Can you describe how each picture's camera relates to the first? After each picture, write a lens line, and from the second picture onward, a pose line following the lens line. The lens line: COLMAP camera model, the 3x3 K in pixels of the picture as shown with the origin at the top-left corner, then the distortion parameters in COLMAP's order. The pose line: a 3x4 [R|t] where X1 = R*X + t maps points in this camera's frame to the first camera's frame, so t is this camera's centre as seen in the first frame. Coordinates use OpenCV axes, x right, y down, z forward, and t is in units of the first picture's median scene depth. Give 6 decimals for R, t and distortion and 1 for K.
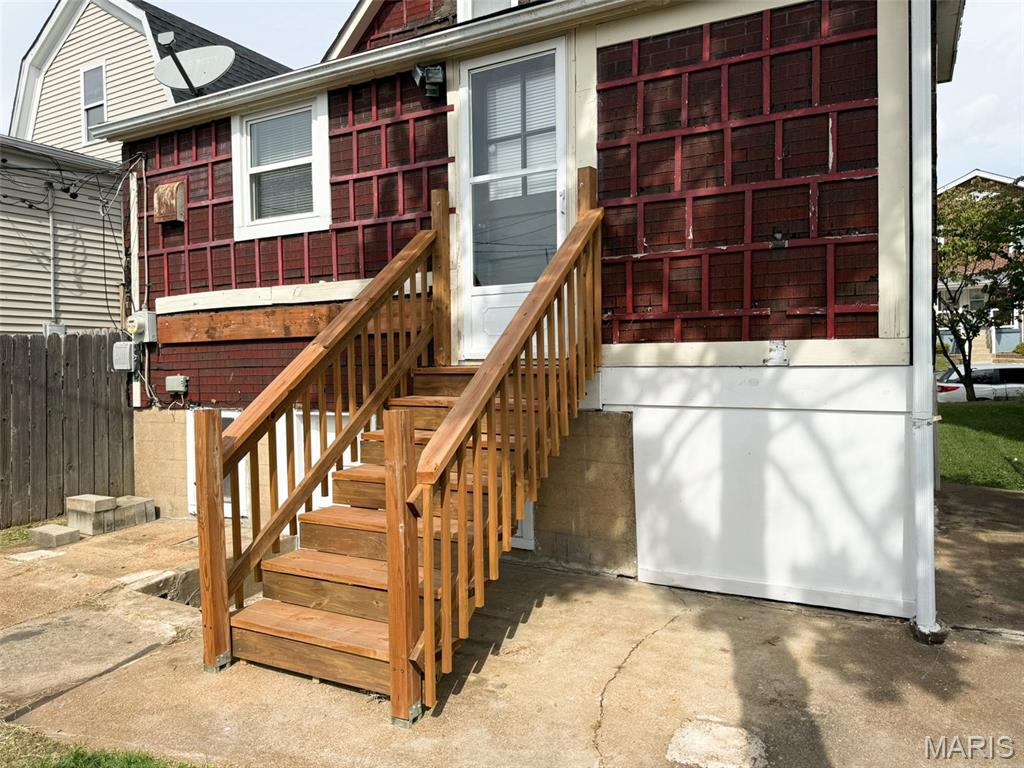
lens RADIAL K [[718.3, 0, 512.0], [0, 718.3, 384.0], [0, 0, 1]] dist [0.063819, -0.076504]
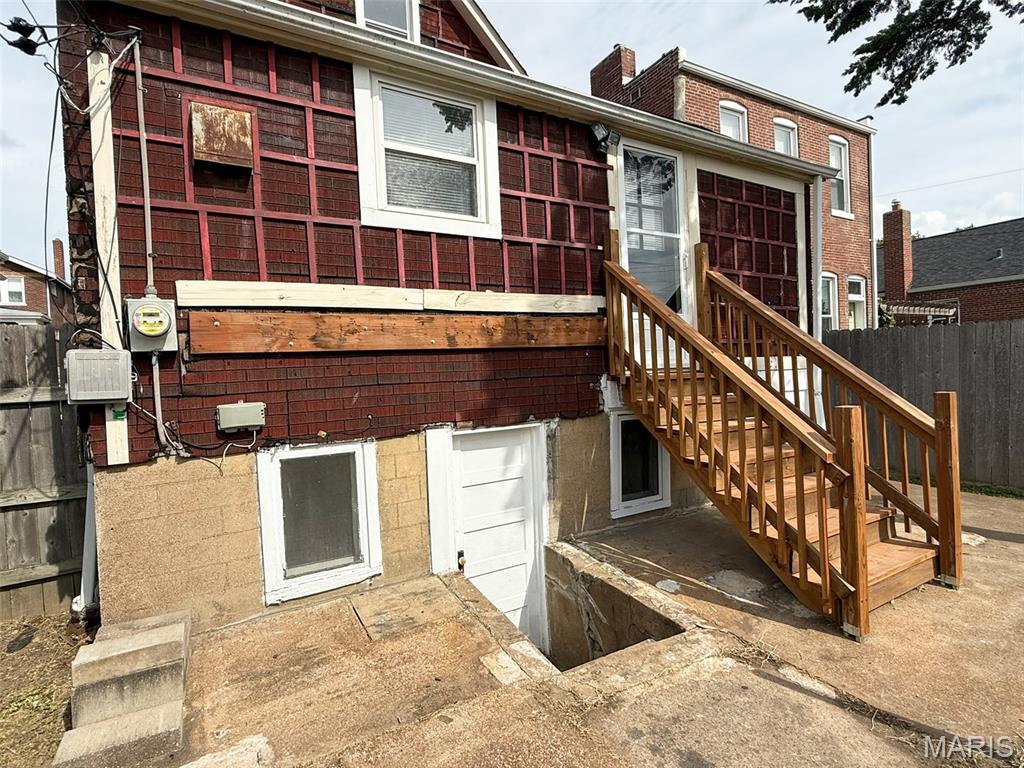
lens RADIAL K [[510.1, 0, 511.3], [0, 510.1, 380.6], [0, 0, 1]] dist [0.003567, -0.000030]
pose [[0.523046, -0.024303, 0.851958, -0.840083], [0.053622, 0.998551, -0.004435, -0.019122], [-0.850616, 0.048004, 0.523591, 0.635296]]
